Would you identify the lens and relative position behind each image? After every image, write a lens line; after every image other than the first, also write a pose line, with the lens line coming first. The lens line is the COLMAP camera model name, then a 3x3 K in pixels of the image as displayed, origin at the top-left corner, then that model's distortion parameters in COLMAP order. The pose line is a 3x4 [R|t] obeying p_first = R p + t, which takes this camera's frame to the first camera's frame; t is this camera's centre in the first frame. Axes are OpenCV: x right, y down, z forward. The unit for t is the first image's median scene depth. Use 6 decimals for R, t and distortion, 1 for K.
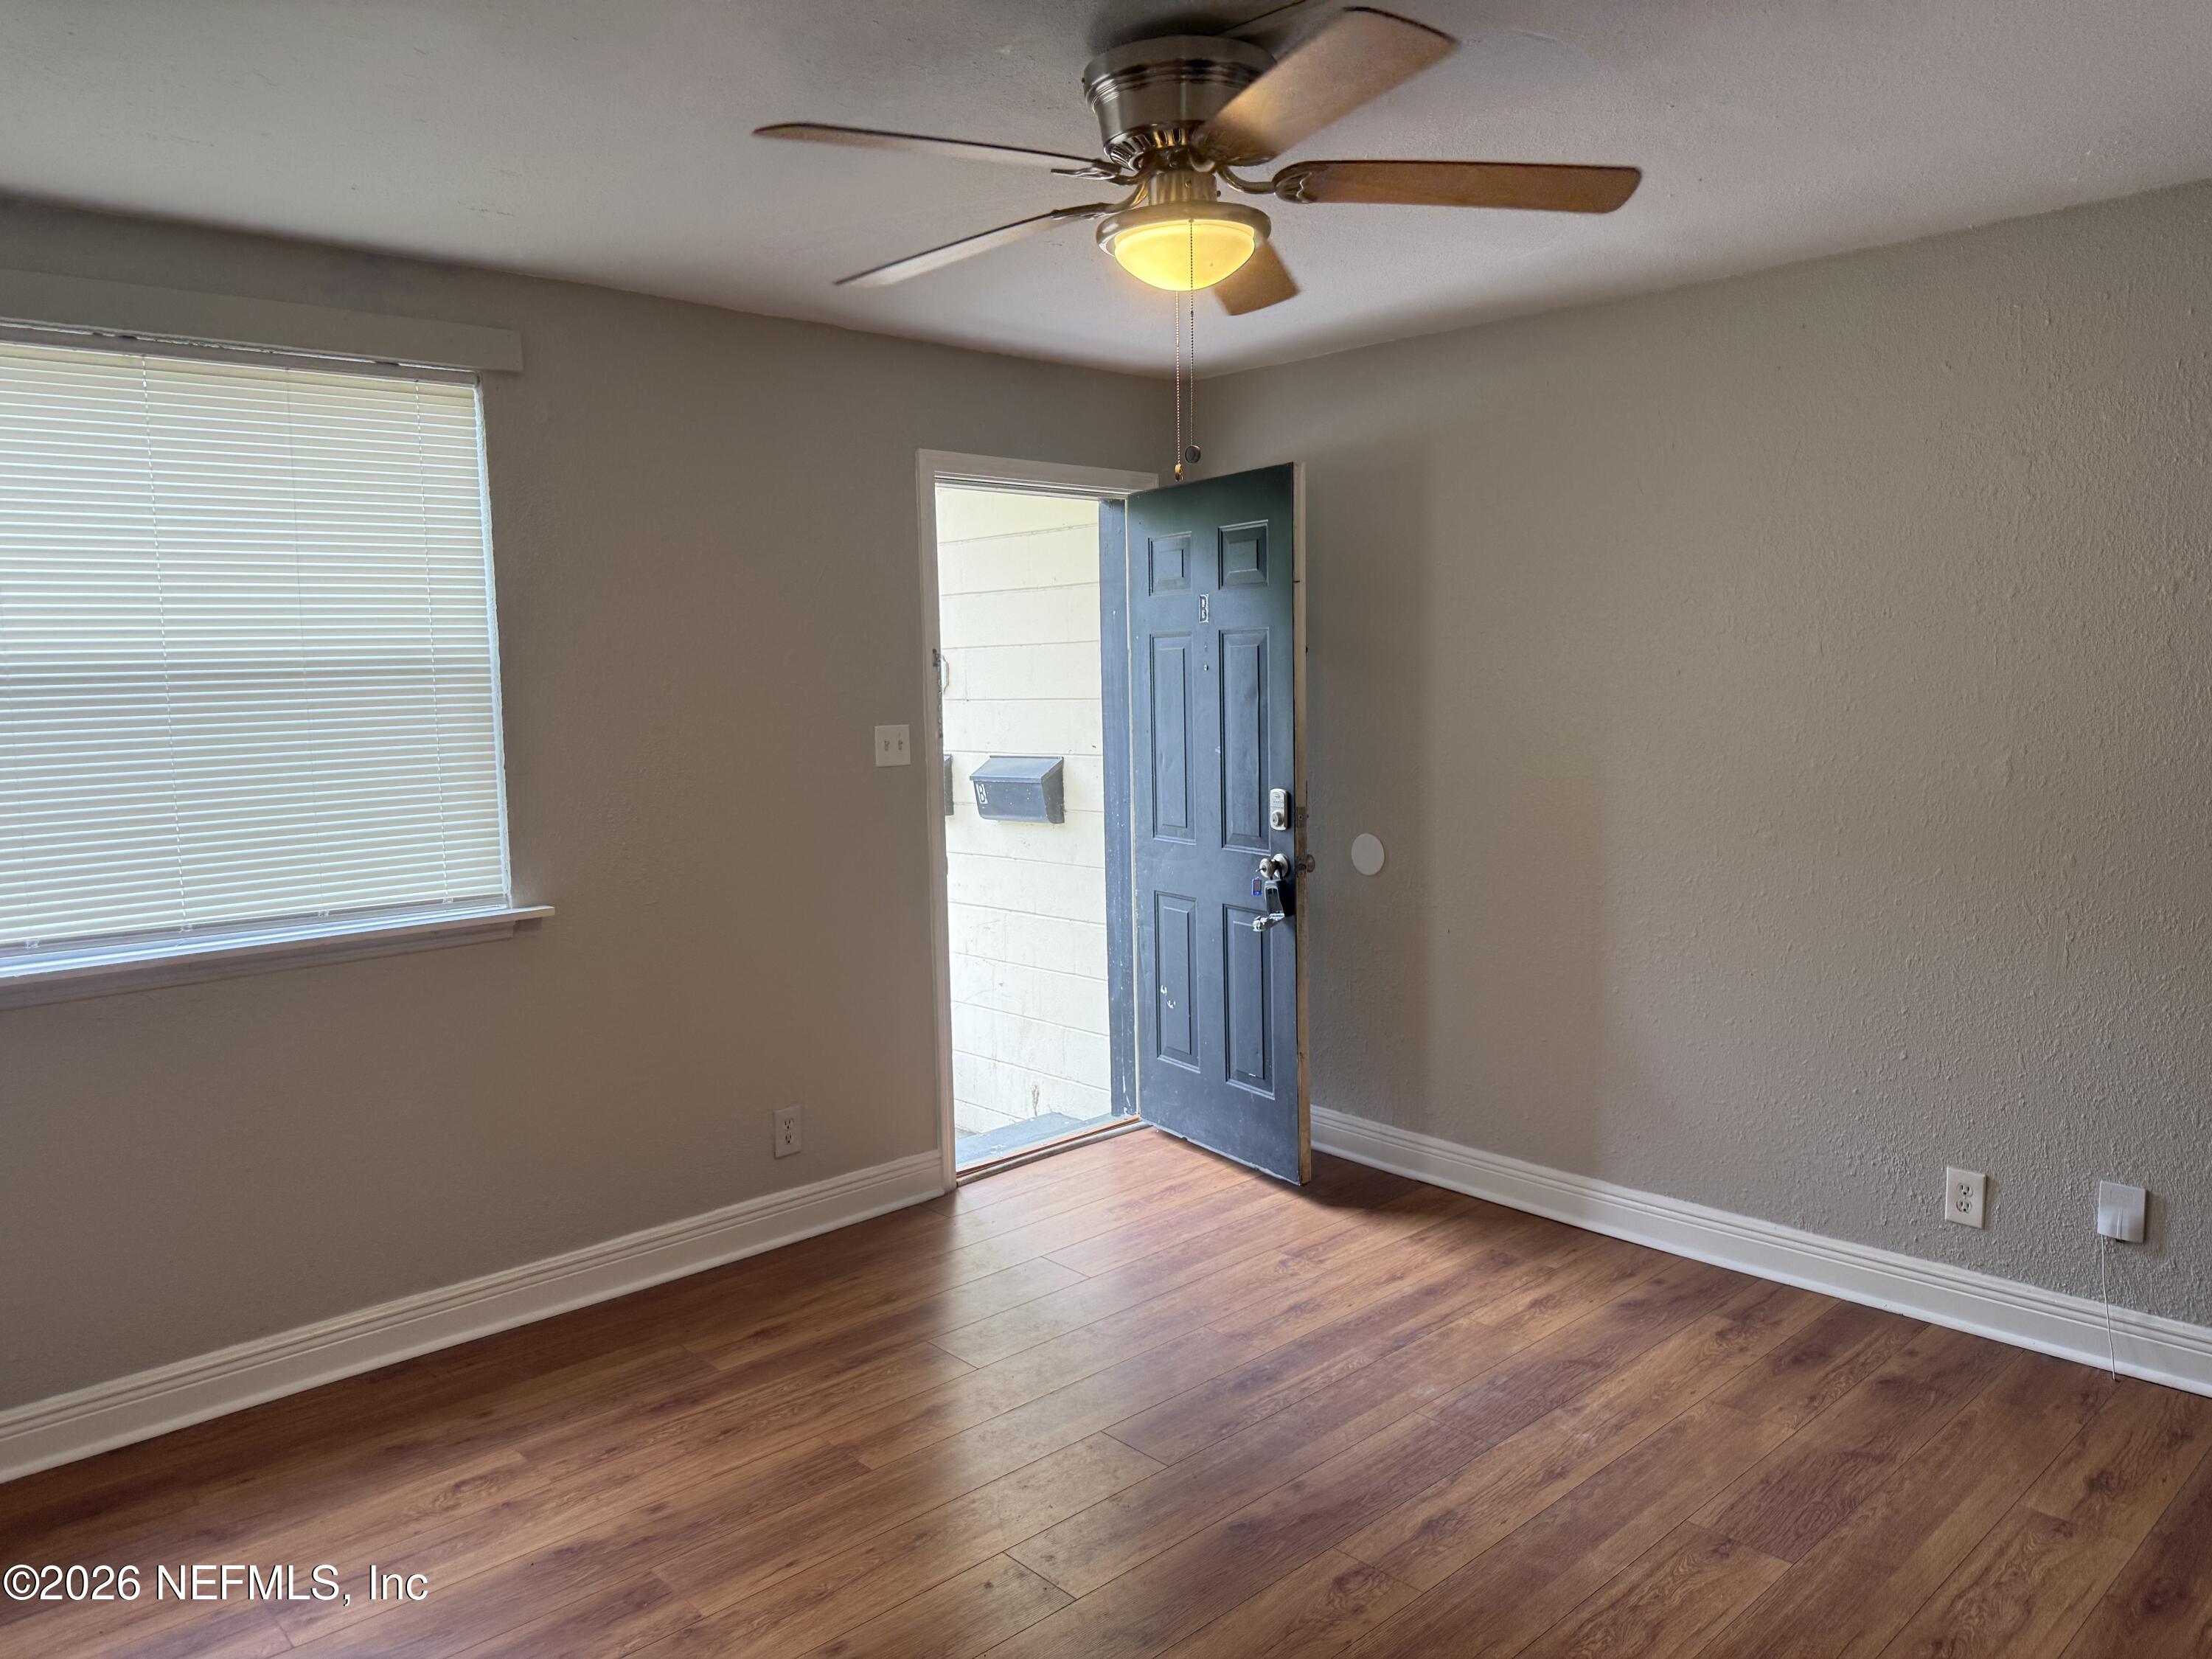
lens RADIAL K [[1585.6, 0, 1118.0], [0, 1585.6, 832.4], [0, 0, 1]] dist [0.085364, -0.160212]
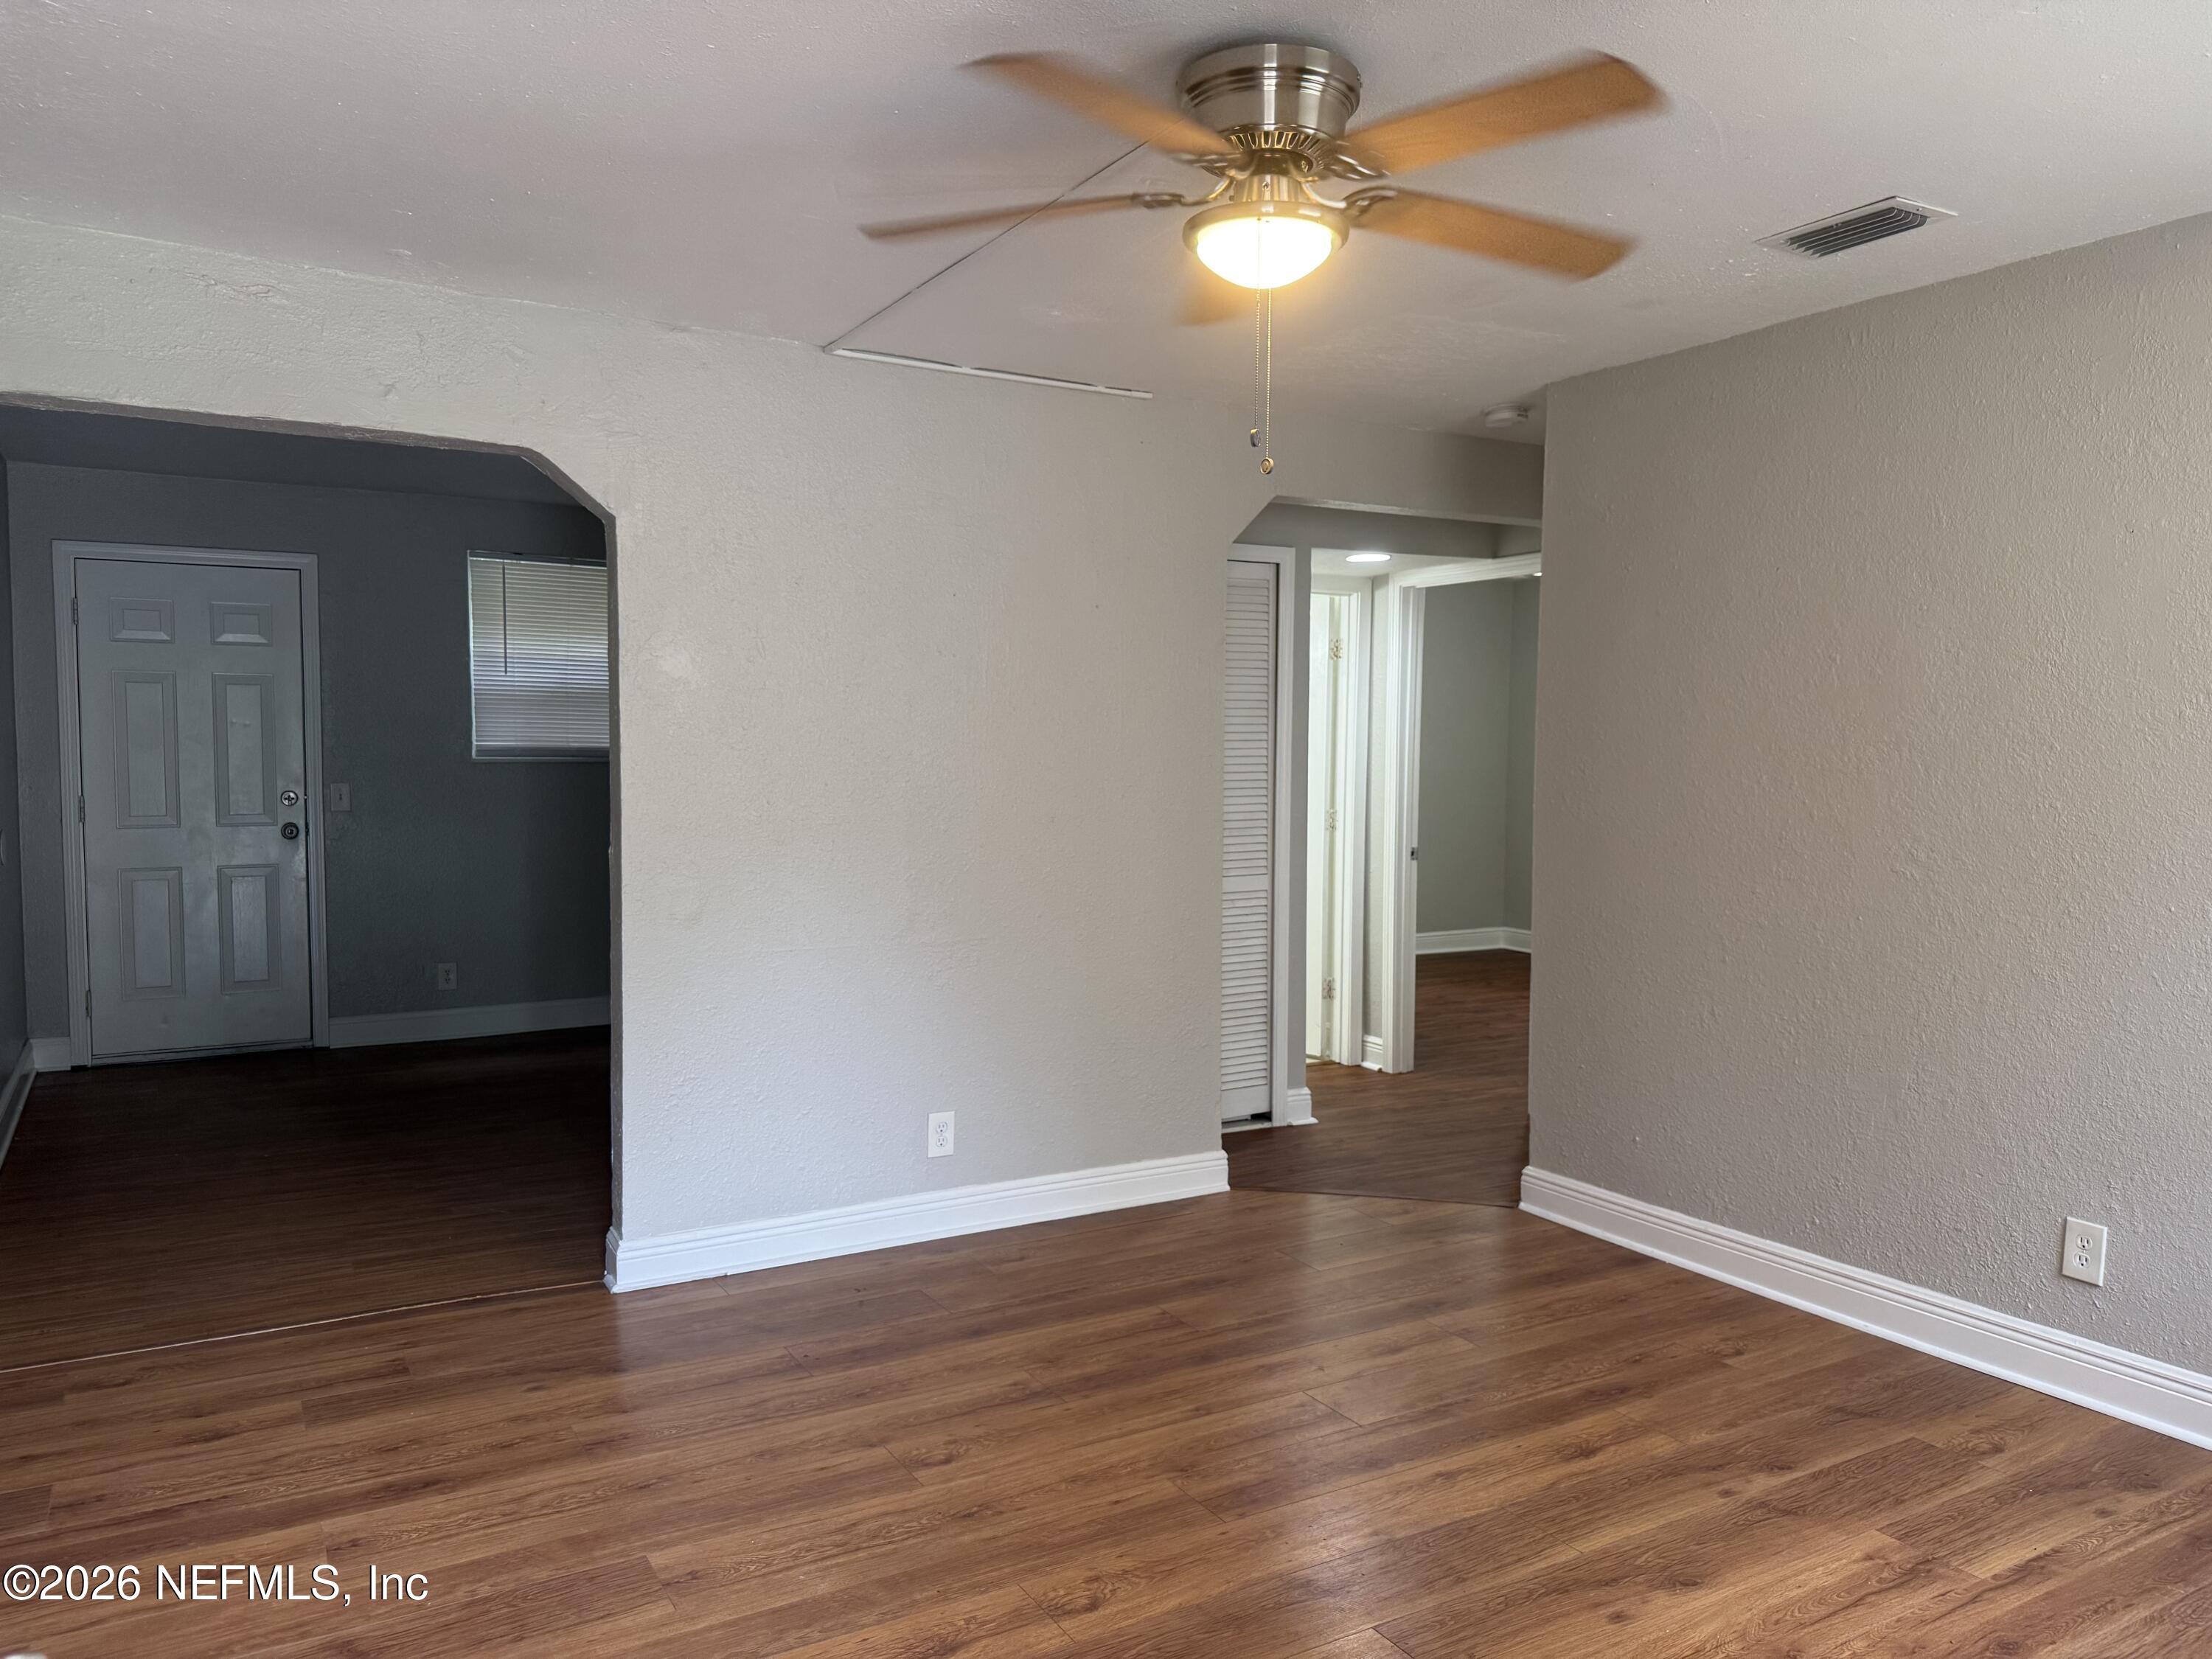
lens RADIAL K [[1564.5, 0, 1106.0], [0, 1564.5, 829.5], [0, 0, 1]] dist [-0.023744, -0.003729]
pose [[-0.972403, 0.006267, 0.233224, -0.068296], [0.043977, 0.986644, 0.156844, -0.102102], [-0.229127, 0.162772, -0.959691, 1.420635]]
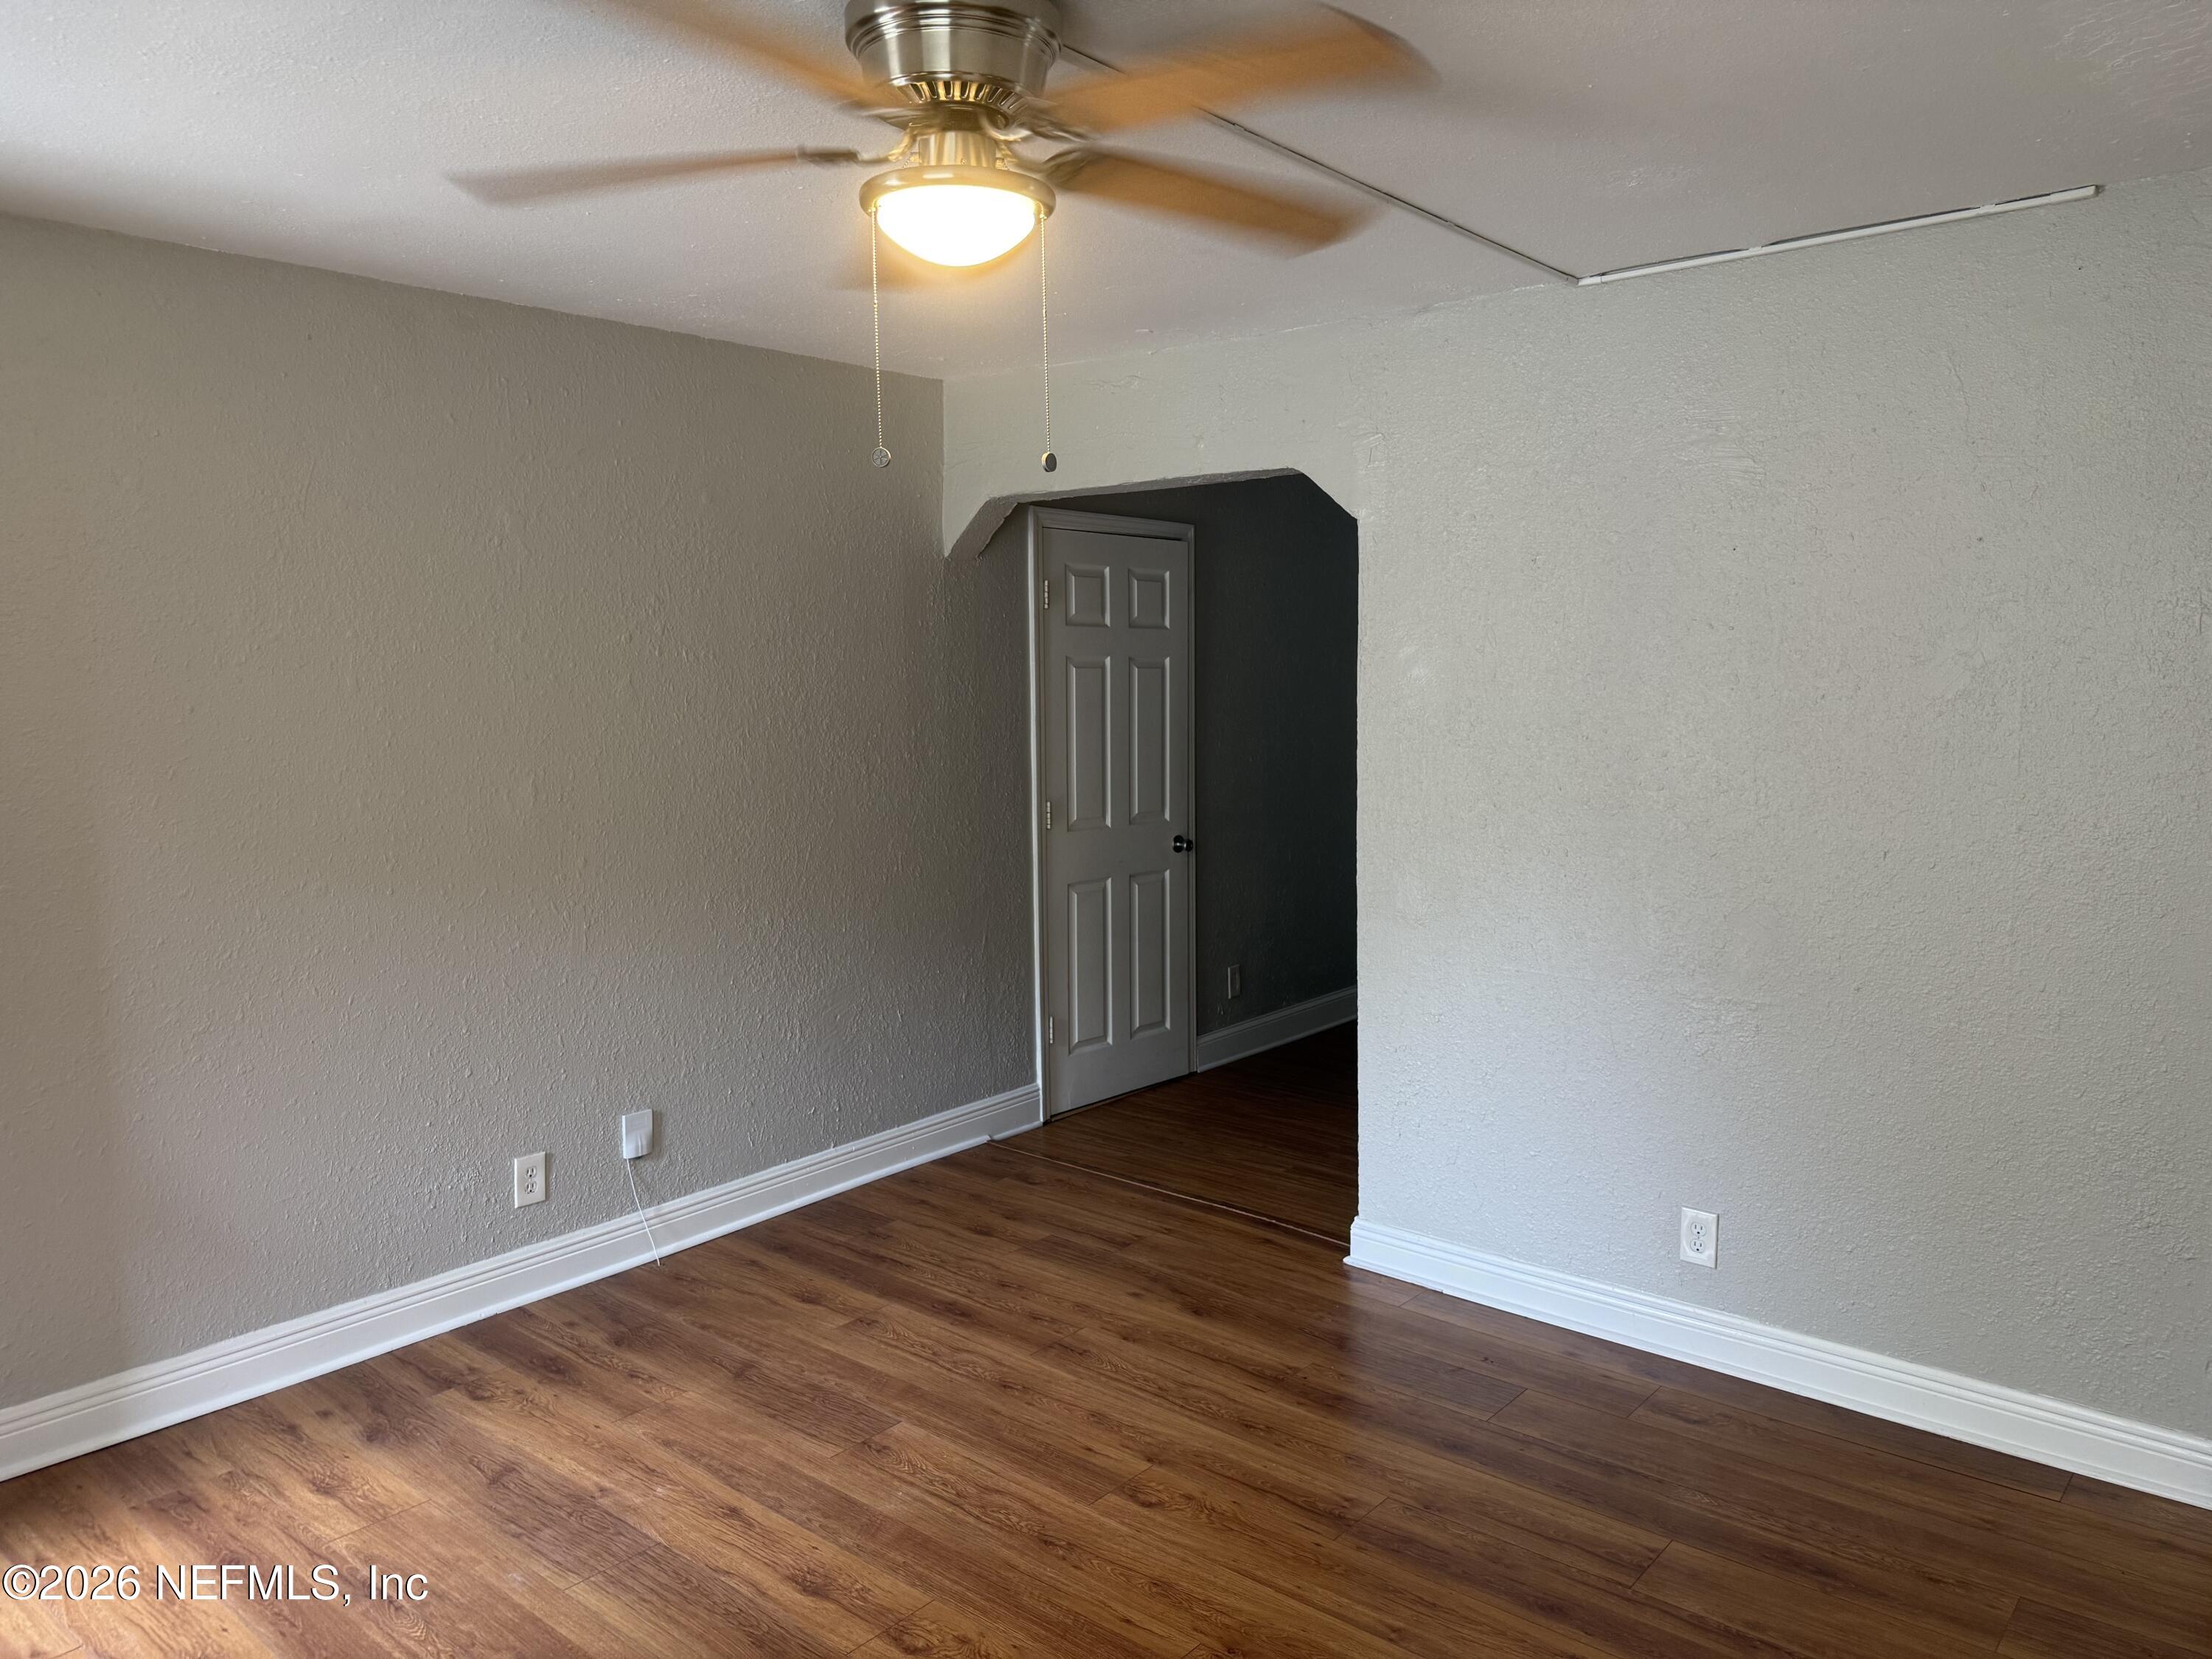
lens RADIAL K [[1537.5, 0, 1101.1], [0, 1537.5, 838.6], [0, 0, 1]] dist [0.138988, -0.209731]
pose [[-0.109391, -0.087083, 0.990177, -0.593041], [0.116613, 0.988152, 0.099788, -0.069928], [-0.987135, 0.126384, -0.097940, 0.722968]]
